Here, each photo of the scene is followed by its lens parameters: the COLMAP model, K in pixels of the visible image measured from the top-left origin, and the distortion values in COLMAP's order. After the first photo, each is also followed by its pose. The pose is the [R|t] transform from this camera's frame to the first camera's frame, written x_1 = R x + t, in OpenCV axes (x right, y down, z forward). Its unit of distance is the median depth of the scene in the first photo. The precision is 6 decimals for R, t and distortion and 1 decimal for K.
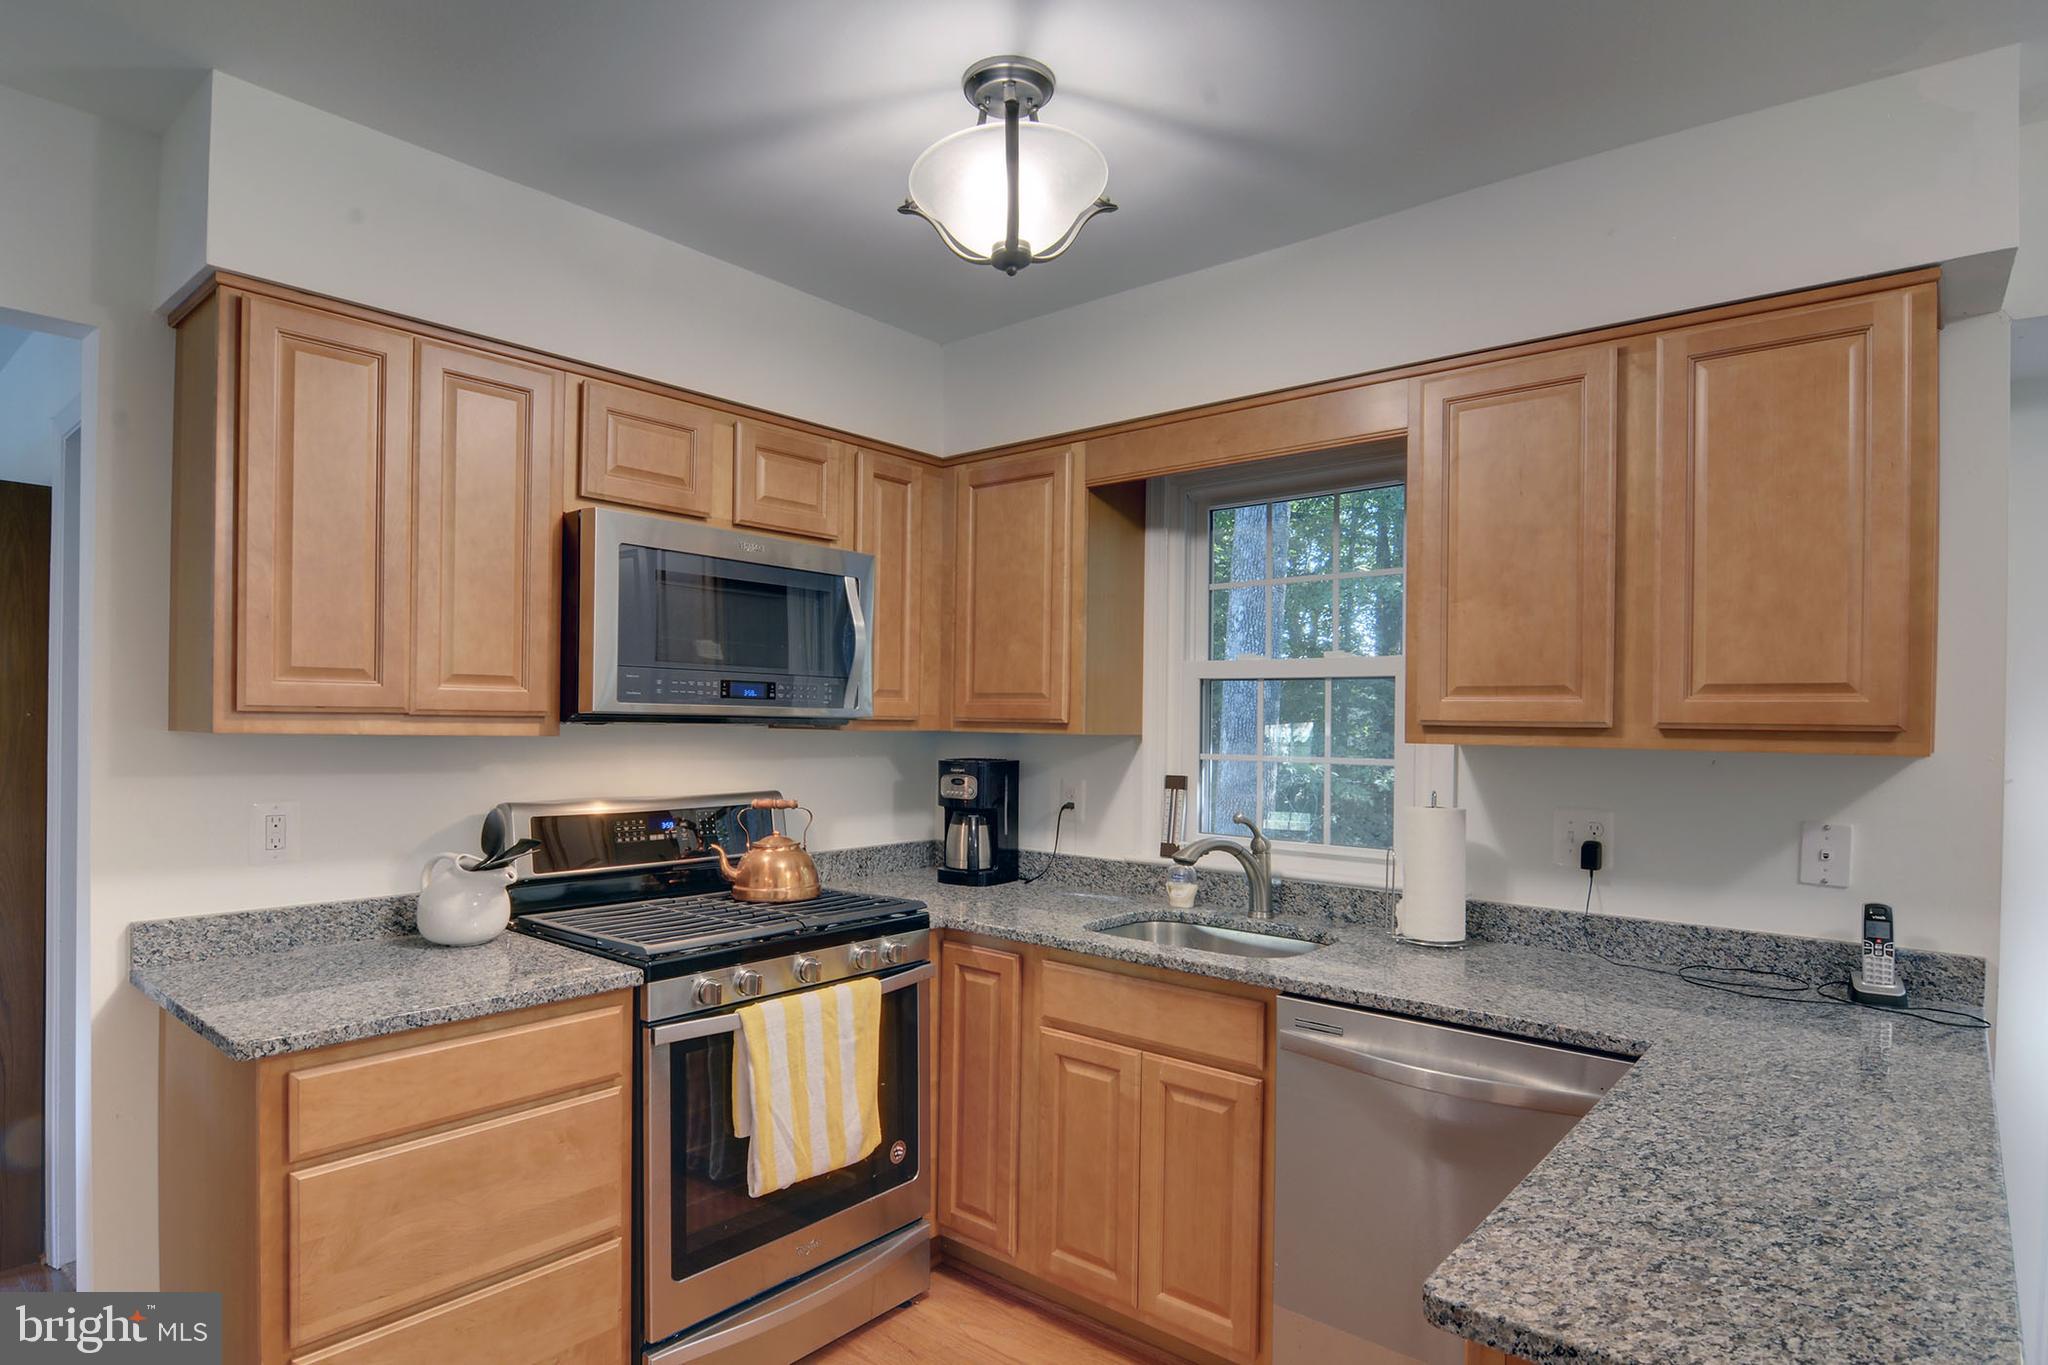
lens RADIAL K [[1096.5, 0, 984.1], [0, 1096.5, 708.7], [0, 0, 1]] dist [-0.010742, -0.002808]
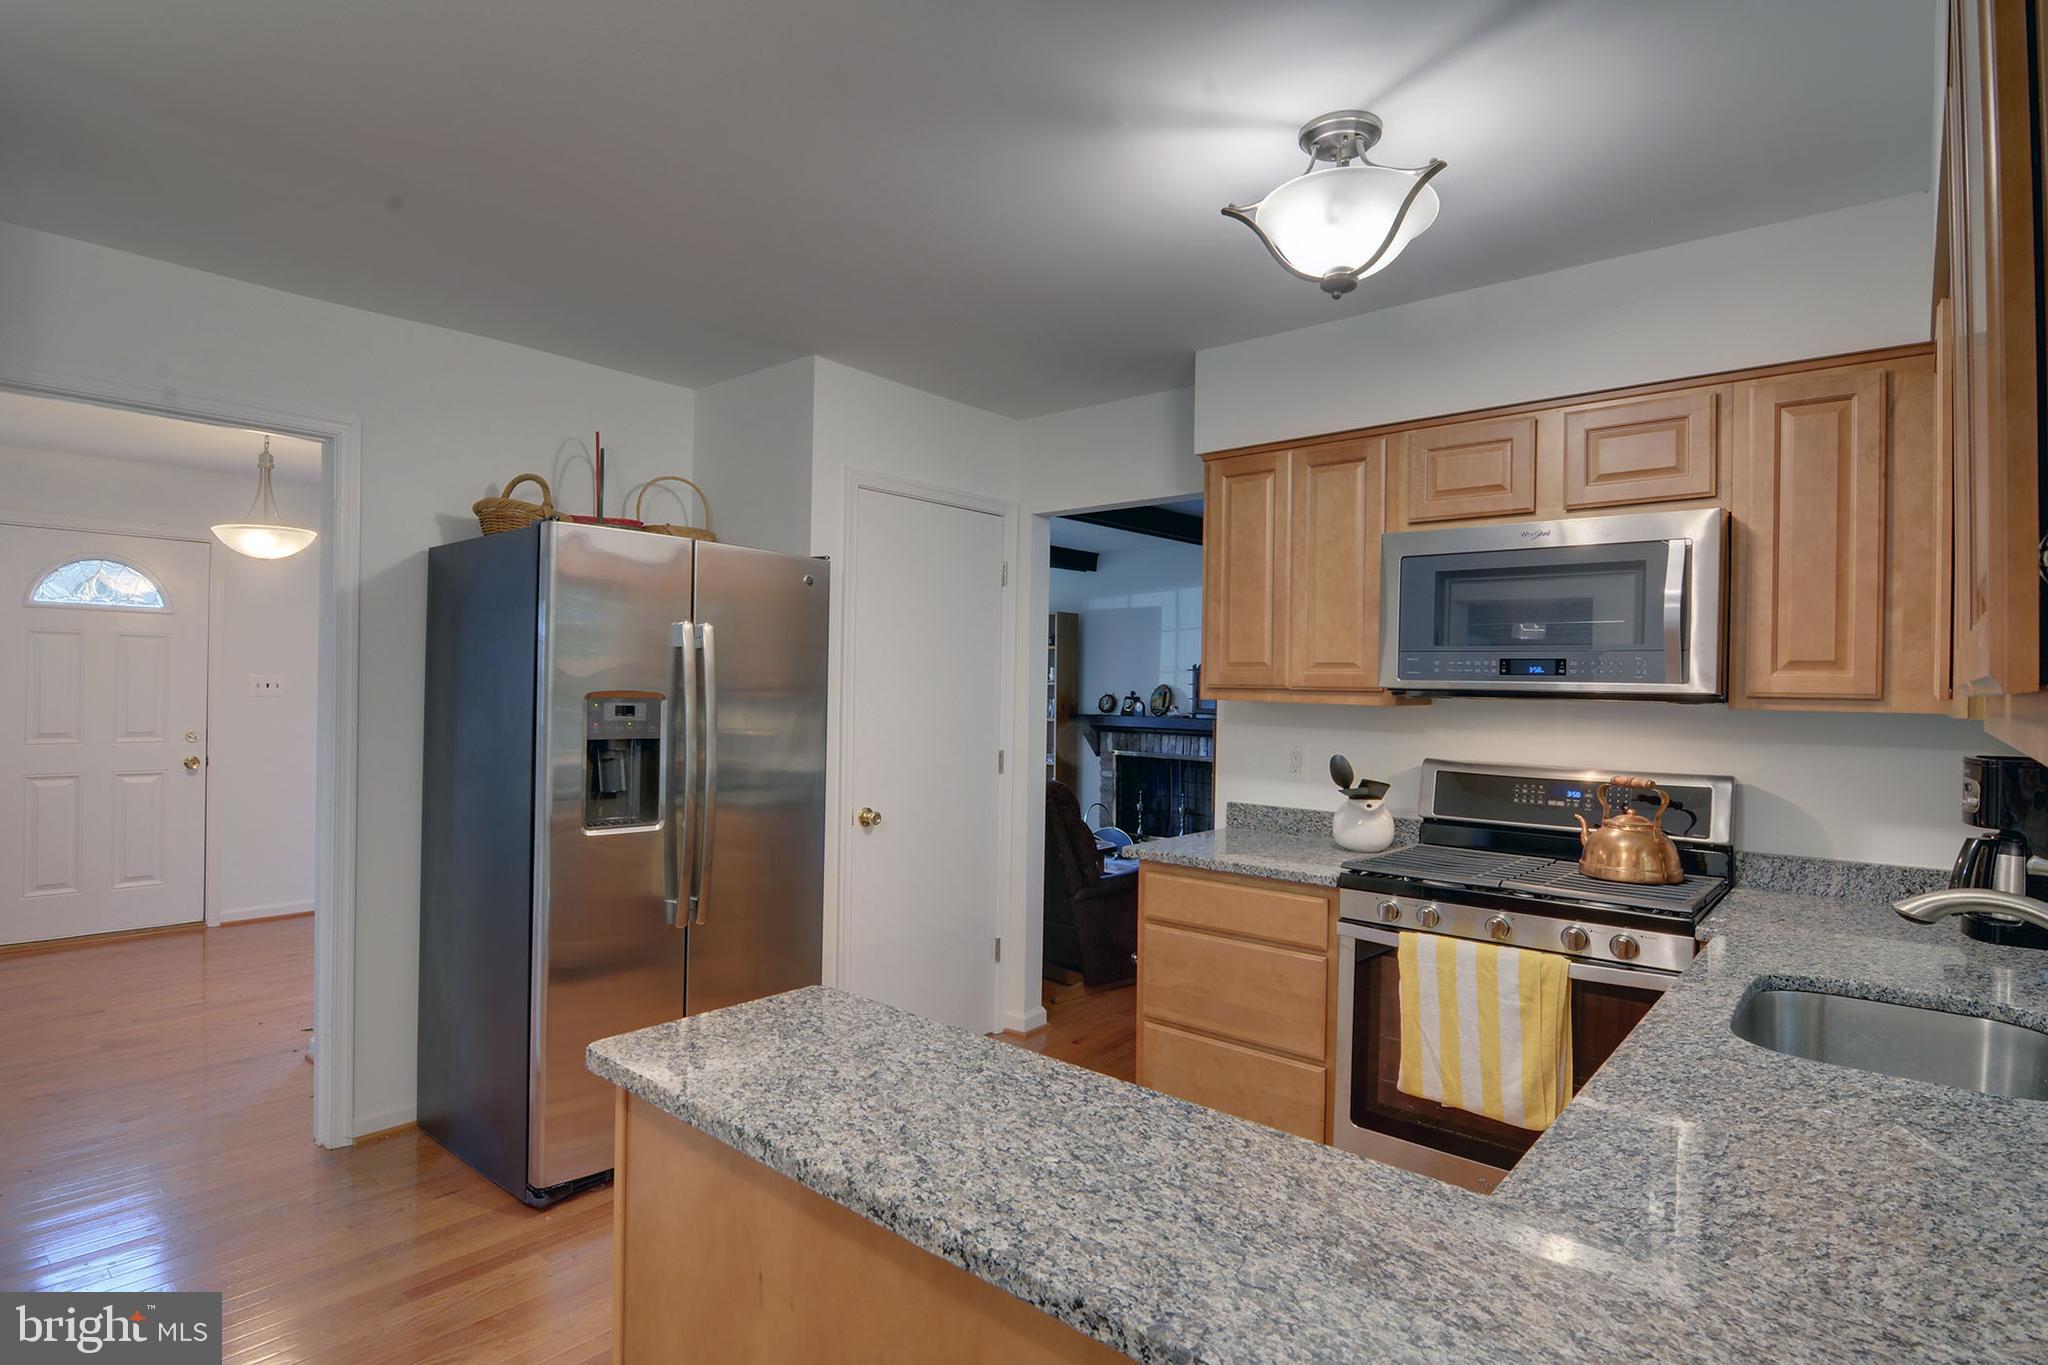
lens RADIAL K [[1037.0, 0, 1016.9], [0, 1037.0, 685.9], [0, 0, 1]] dist [0.000624, 0.000398]
pose [[0.010910, -0.014349, -0.999838, 0.876600], [-0.006914, 0.999872, -0.014425, 0.021796], [0.999917, 0.007070, 0.010810, 0.531894]]
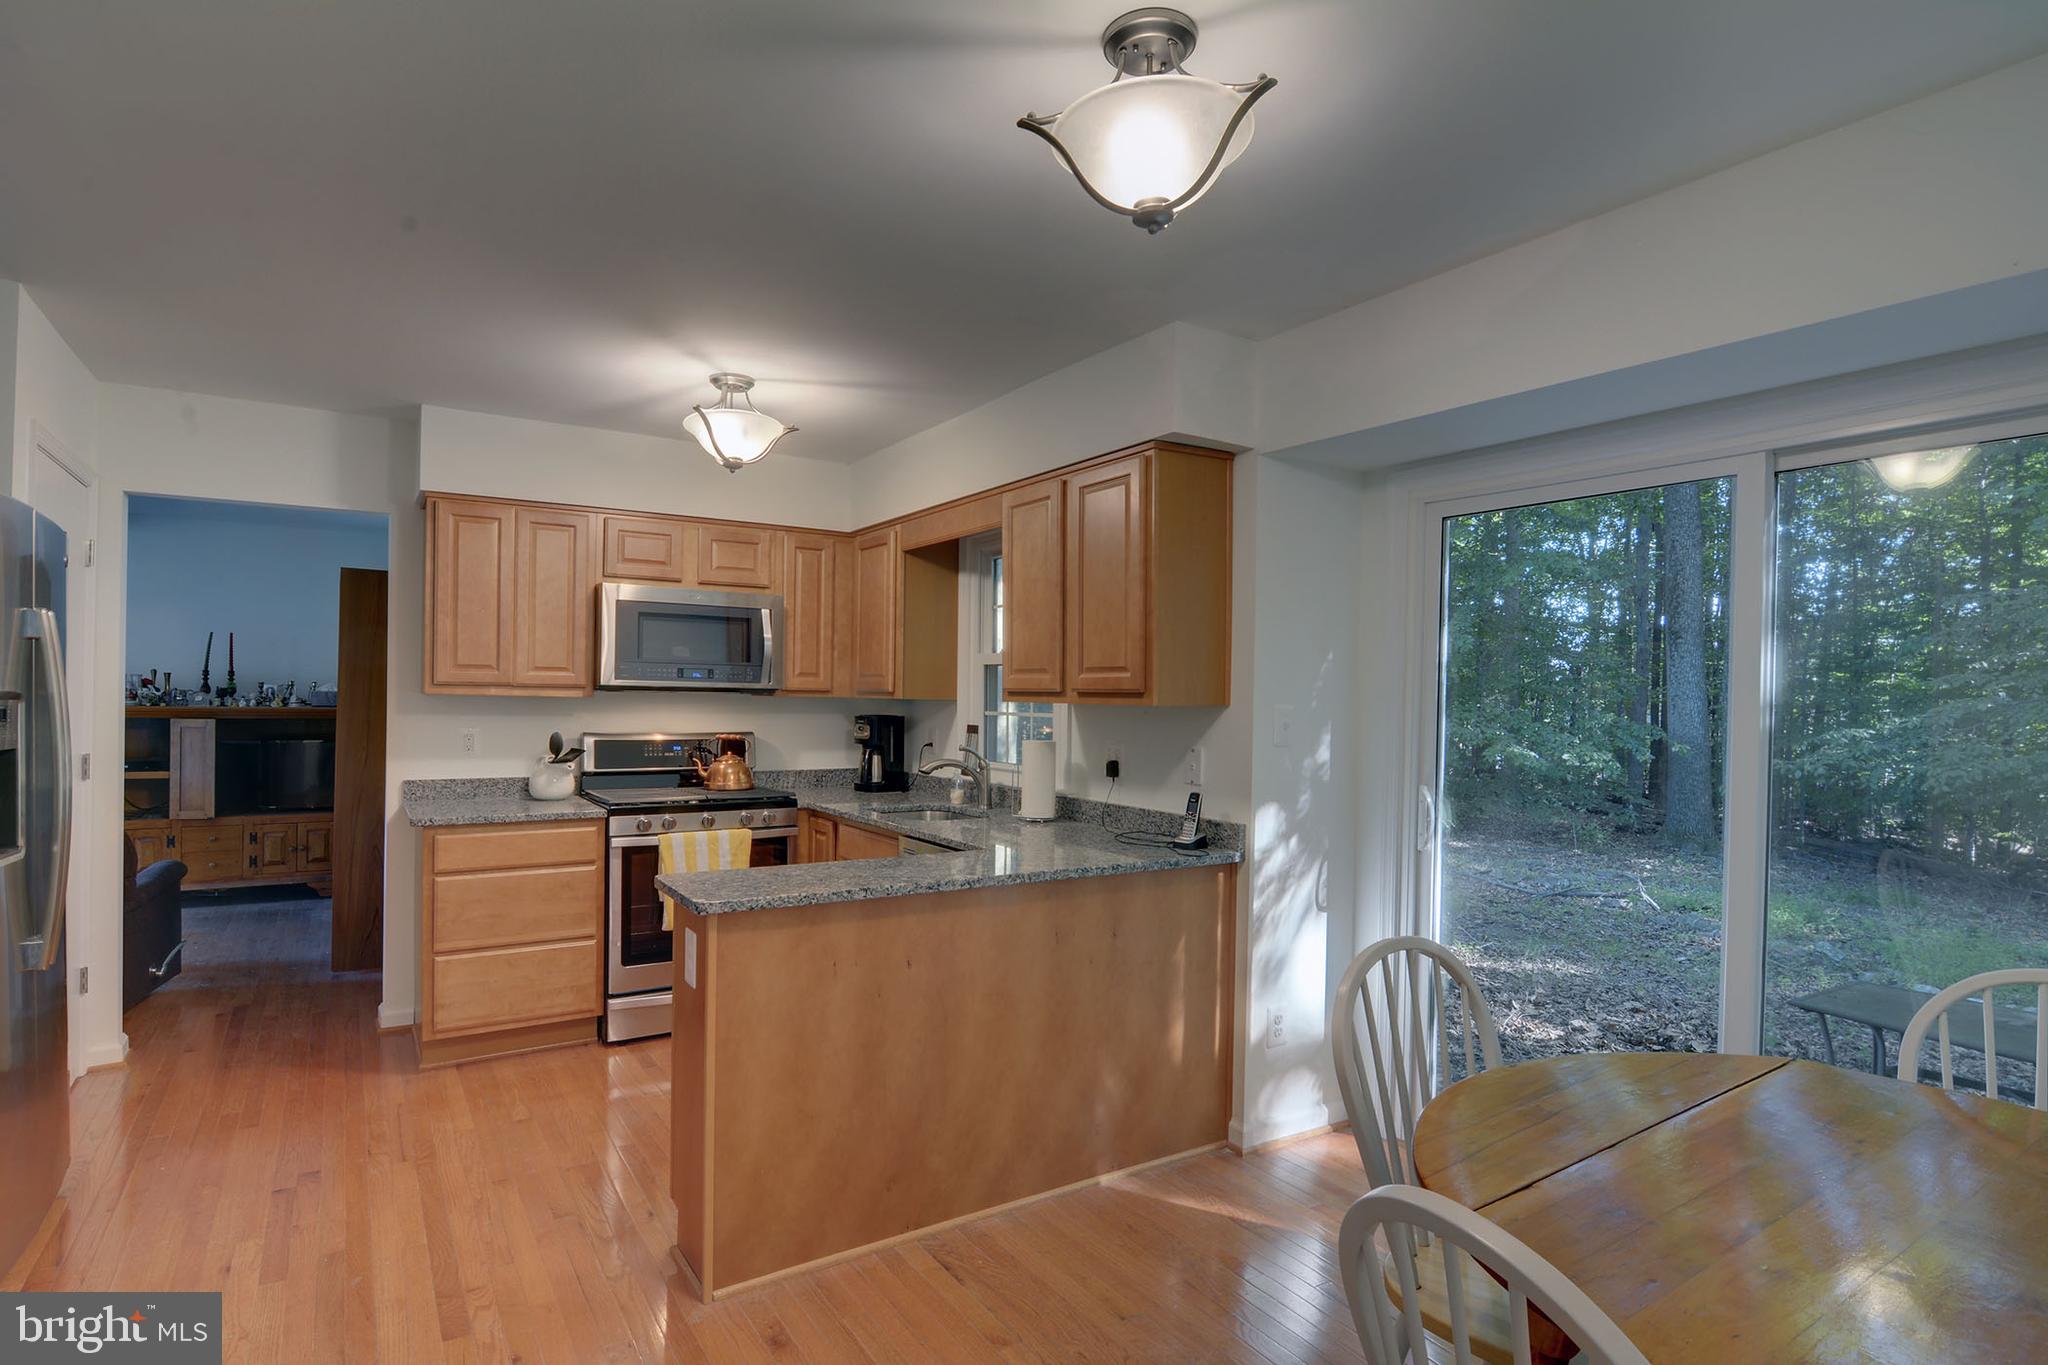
lens RADIAL K [[1037.0, 0, 1014.1], [0, 1037.0, 681.0], [0, 0, 1]] dist [0.000624, 0.000398]
pose [[0.959173, -0.003182, -0.282803, 0.881727], [0.001155, 0.999972, -0.007335, 0.010490], [0.282819, 0.006708, 0.959150, -0.592164]]
